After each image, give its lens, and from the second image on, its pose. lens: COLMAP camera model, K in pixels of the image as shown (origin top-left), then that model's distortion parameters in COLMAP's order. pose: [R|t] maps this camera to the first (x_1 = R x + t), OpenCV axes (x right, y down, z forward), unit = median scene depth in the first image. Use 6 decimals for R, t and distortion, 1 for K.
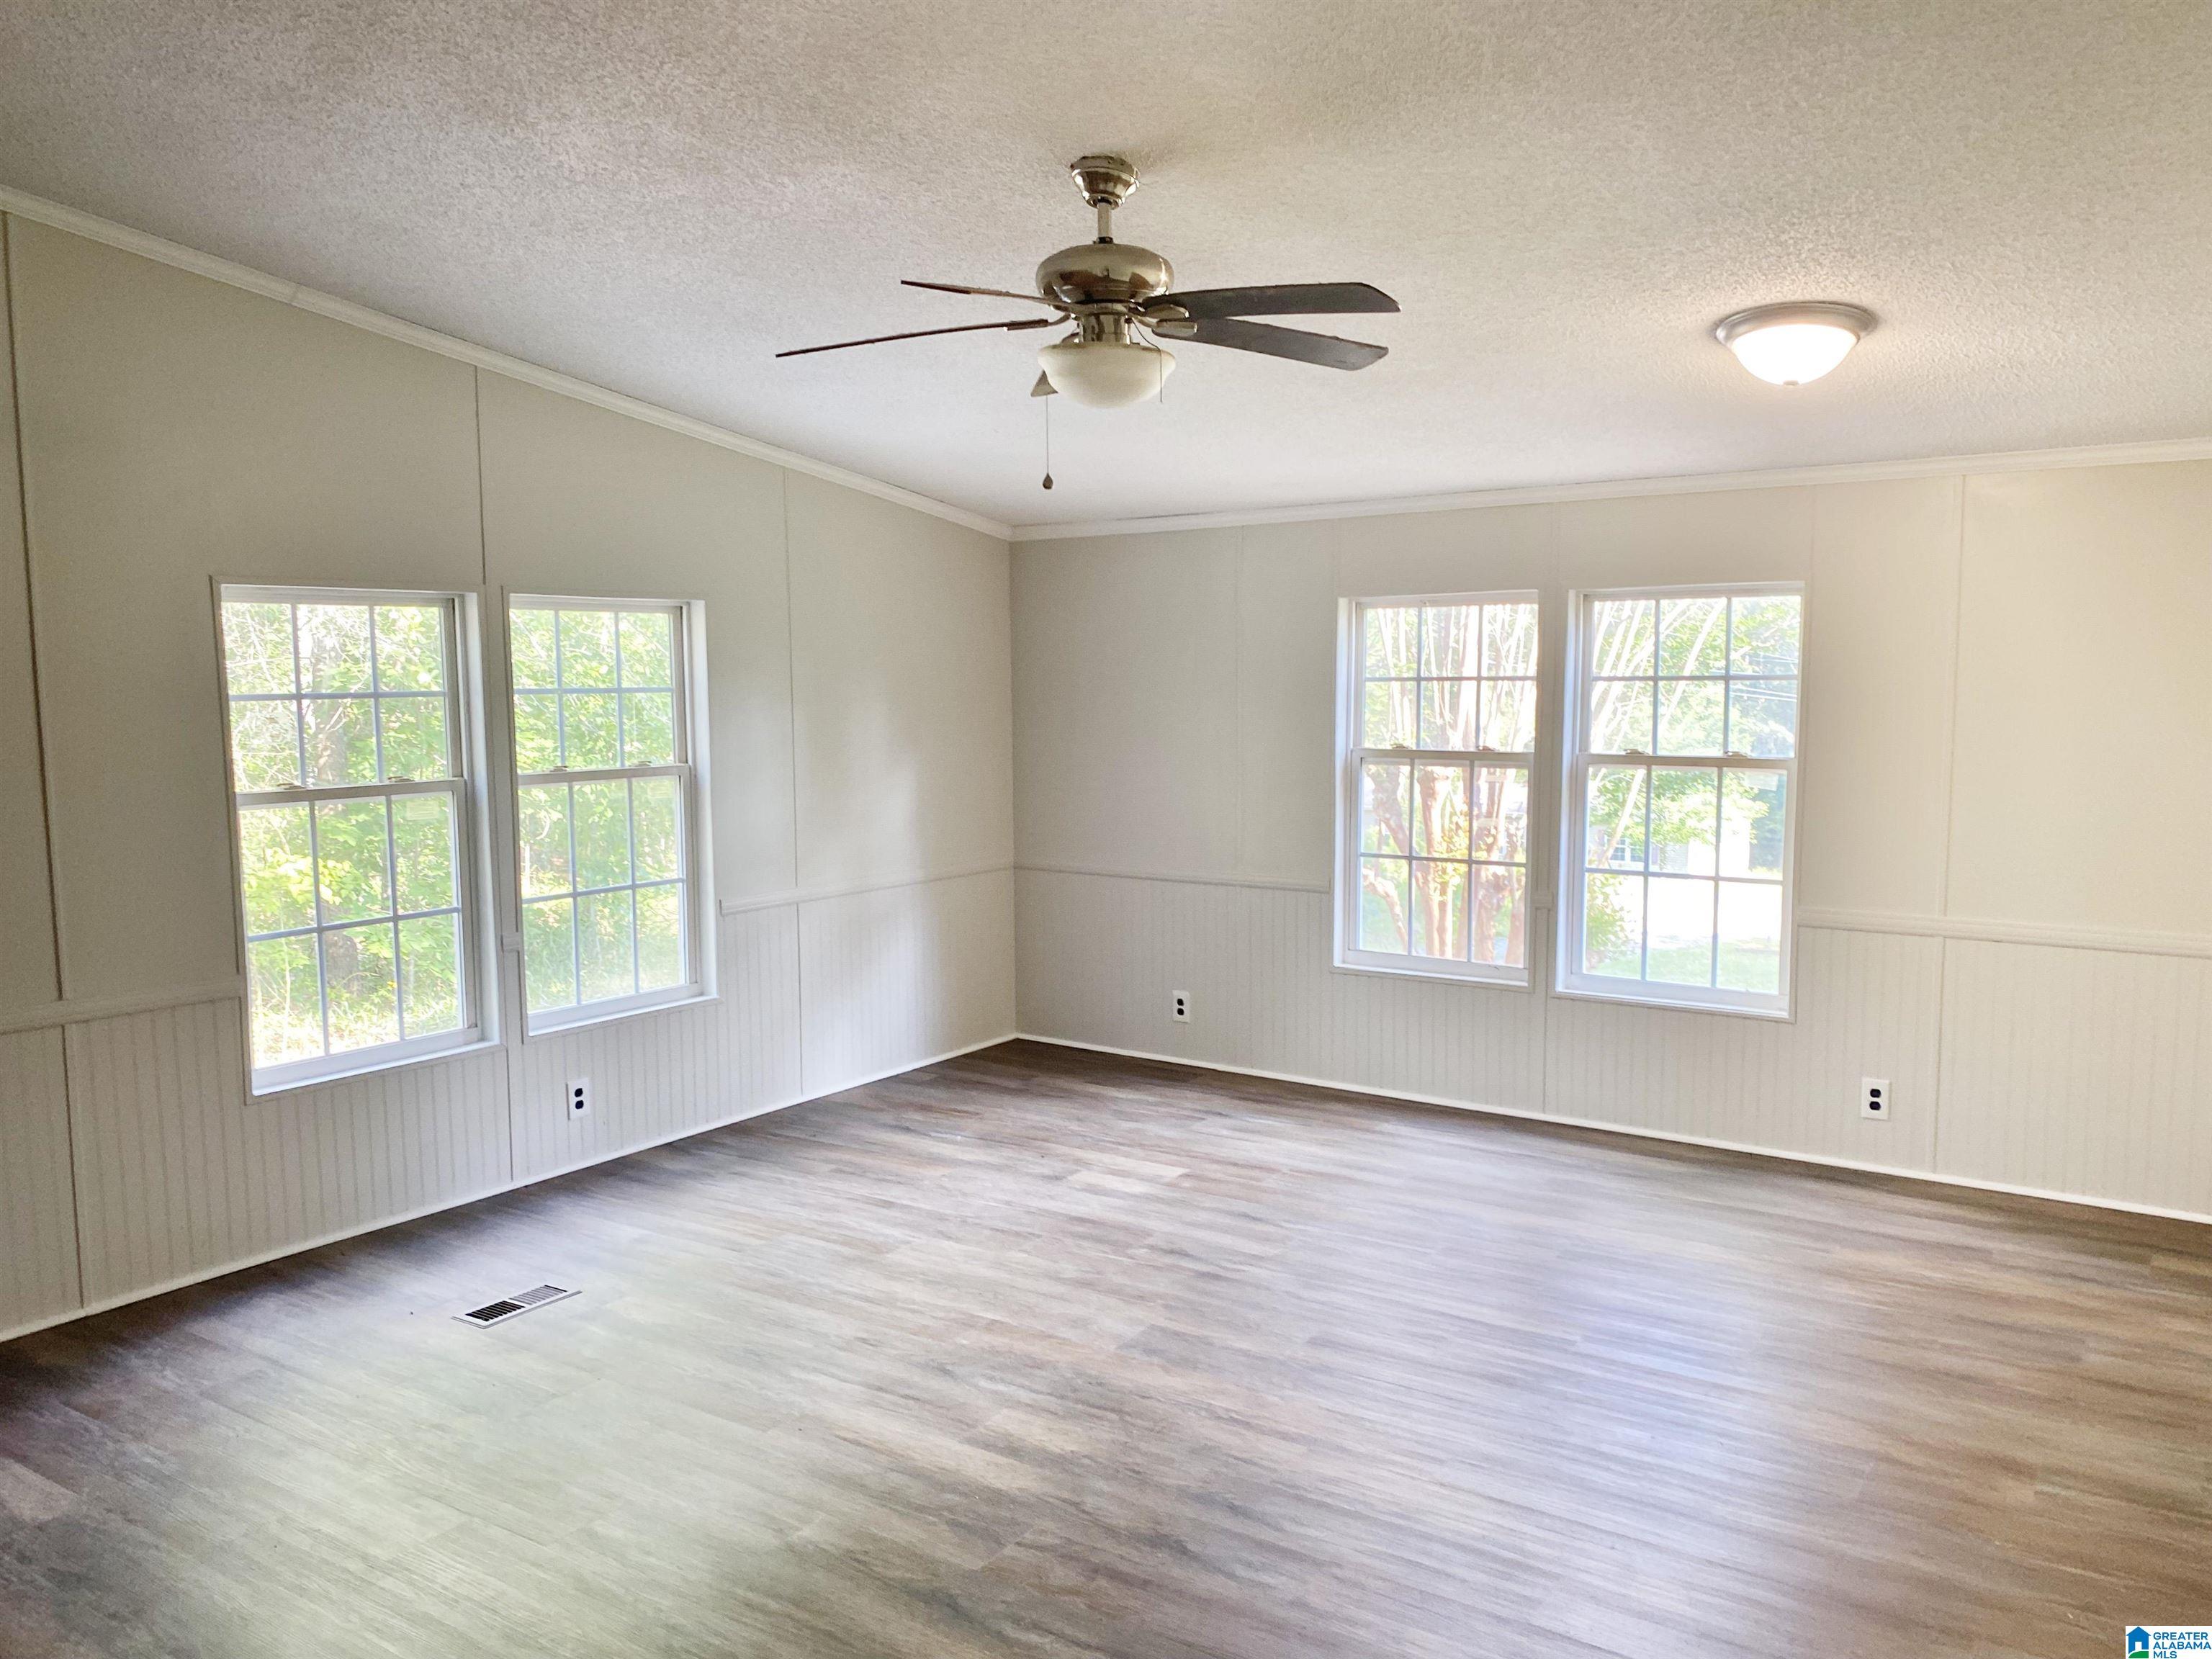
lens RADIAL K [[1703.9, 0, 1114.0], [0, 1703.9, 839.5], [0, 0, 1]] dist [0.001437, 0.000569]
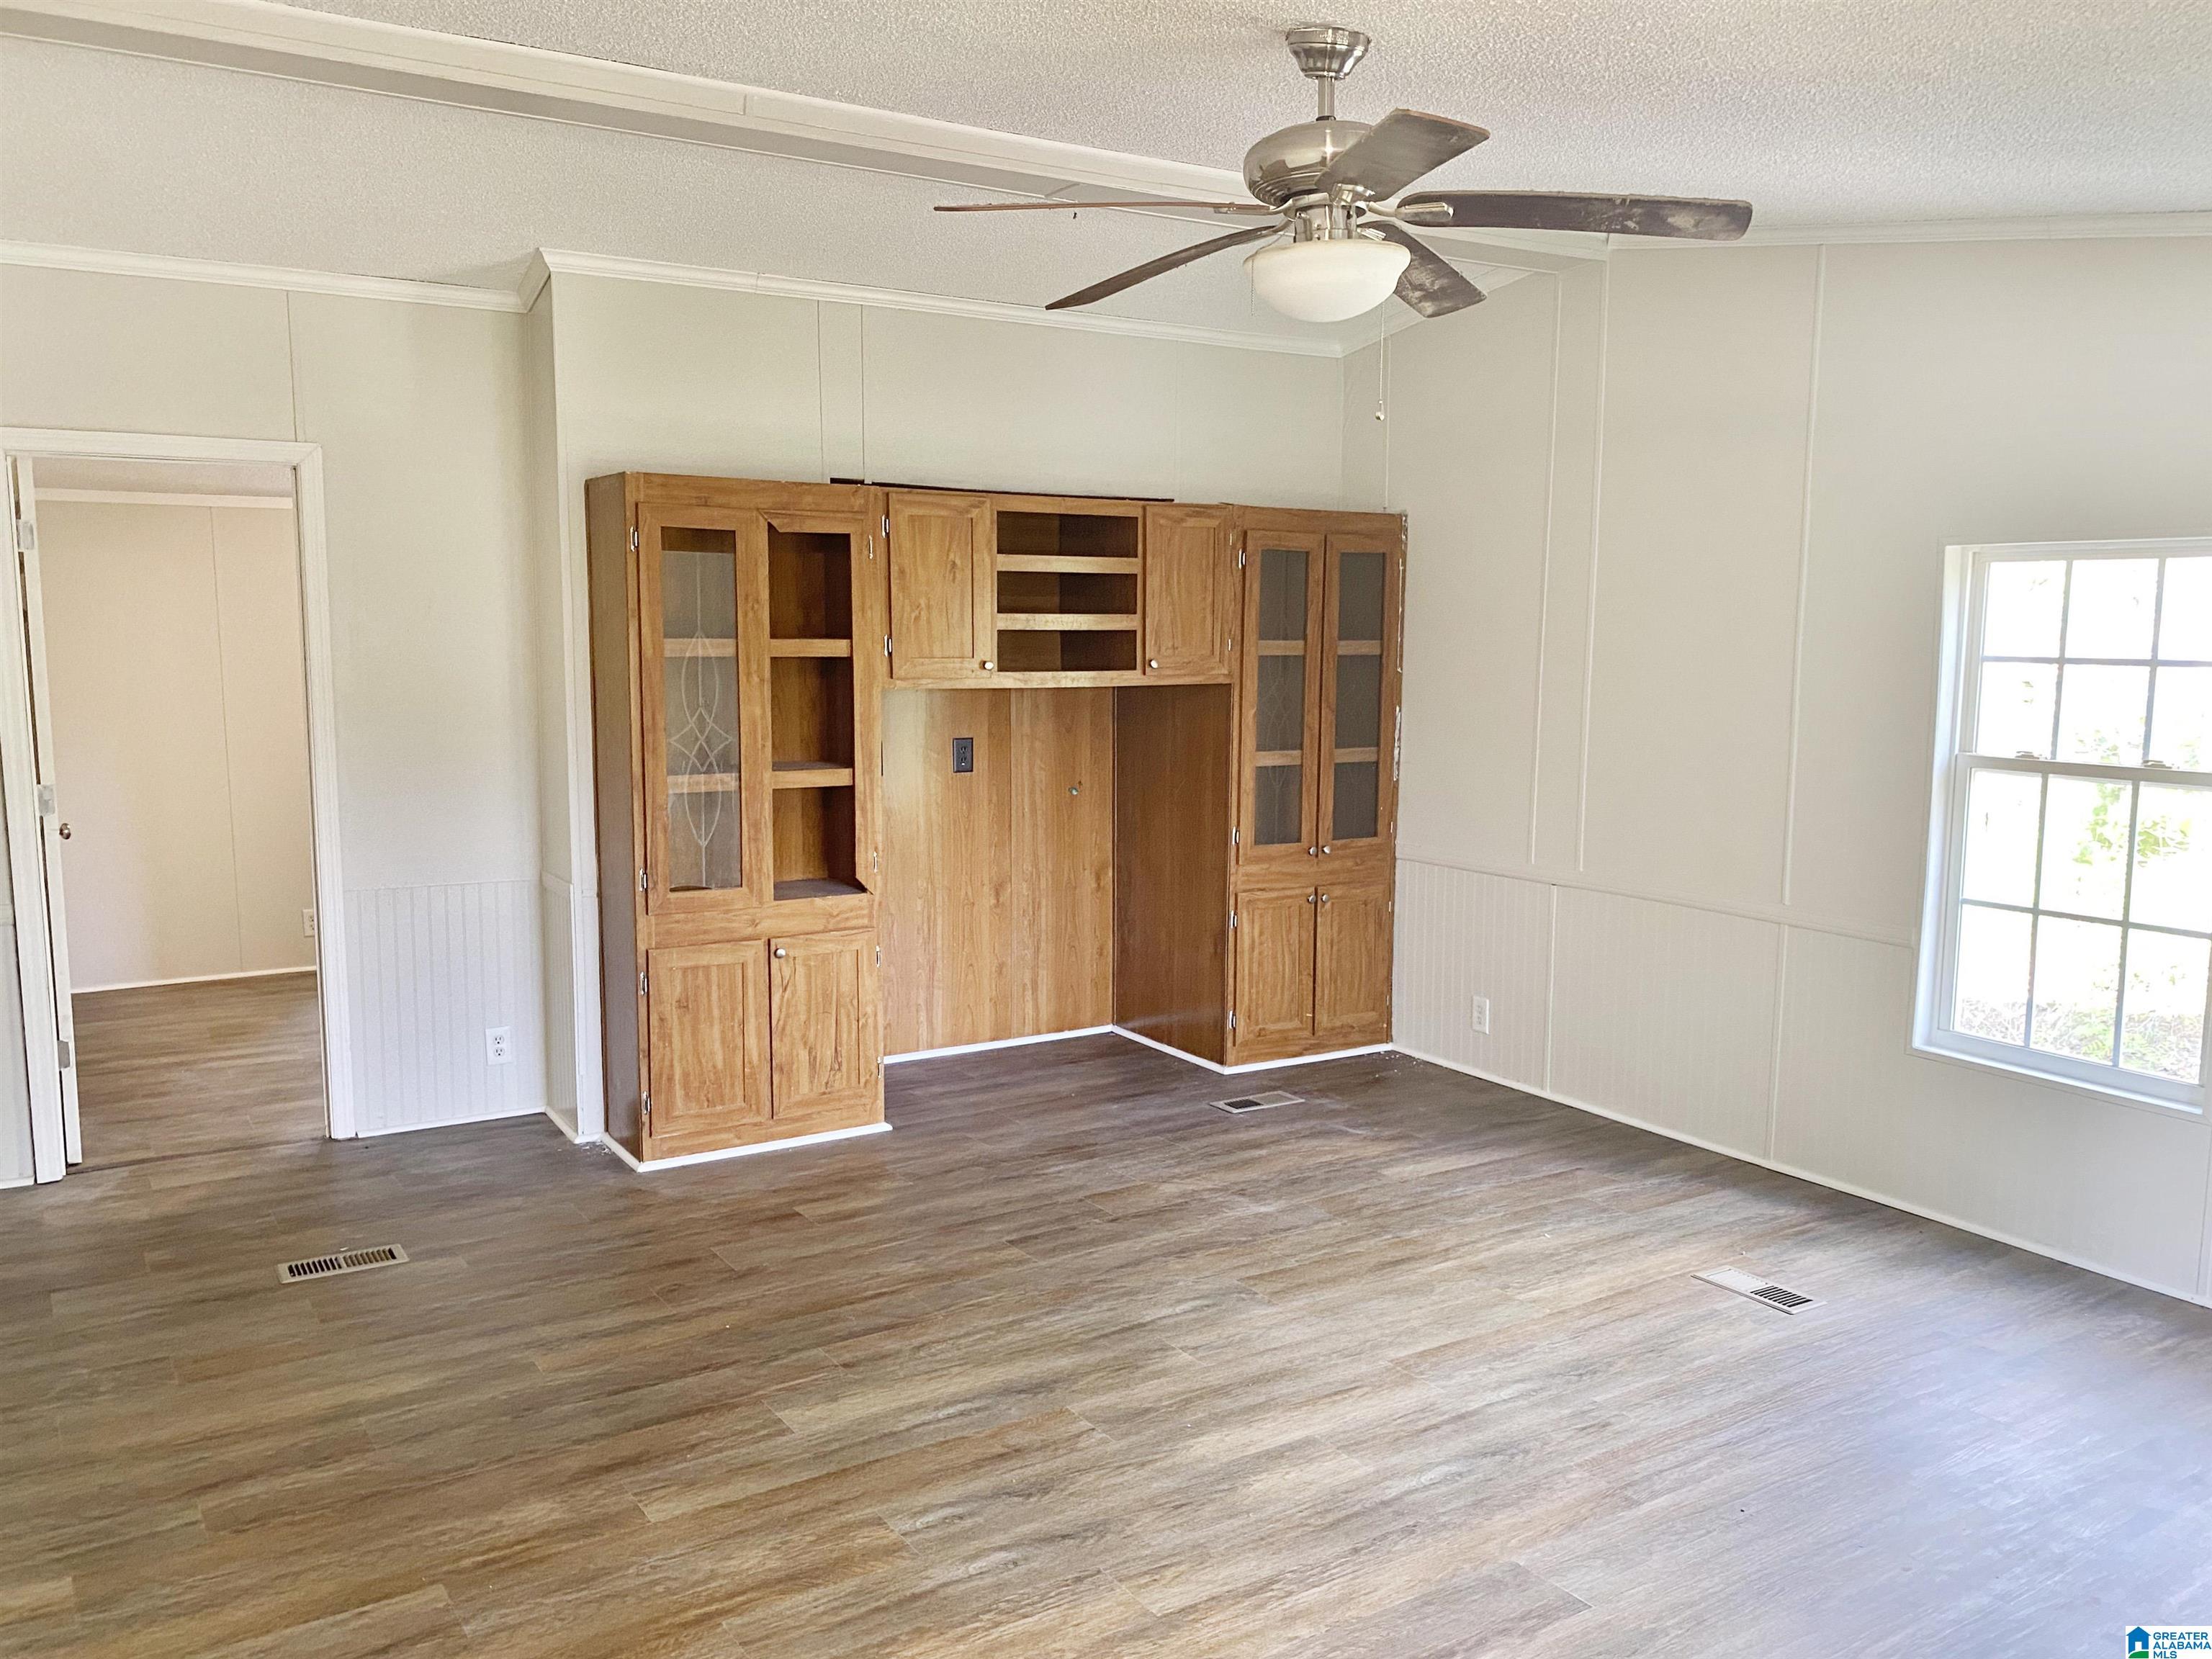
lens RADIAL K [[1703.9, 0, 1114.0], [0, 1703.9, 839.5], [0, 0, 1]] dist [0.001437, 0.000569]
pose [[-0.385338, 0.116952, -0.915334, 0.795434], [-0.100691, 0.980684, 0.167690, -0.126578], [0.917265, 0.156783, -0.366119, 1.204122]]
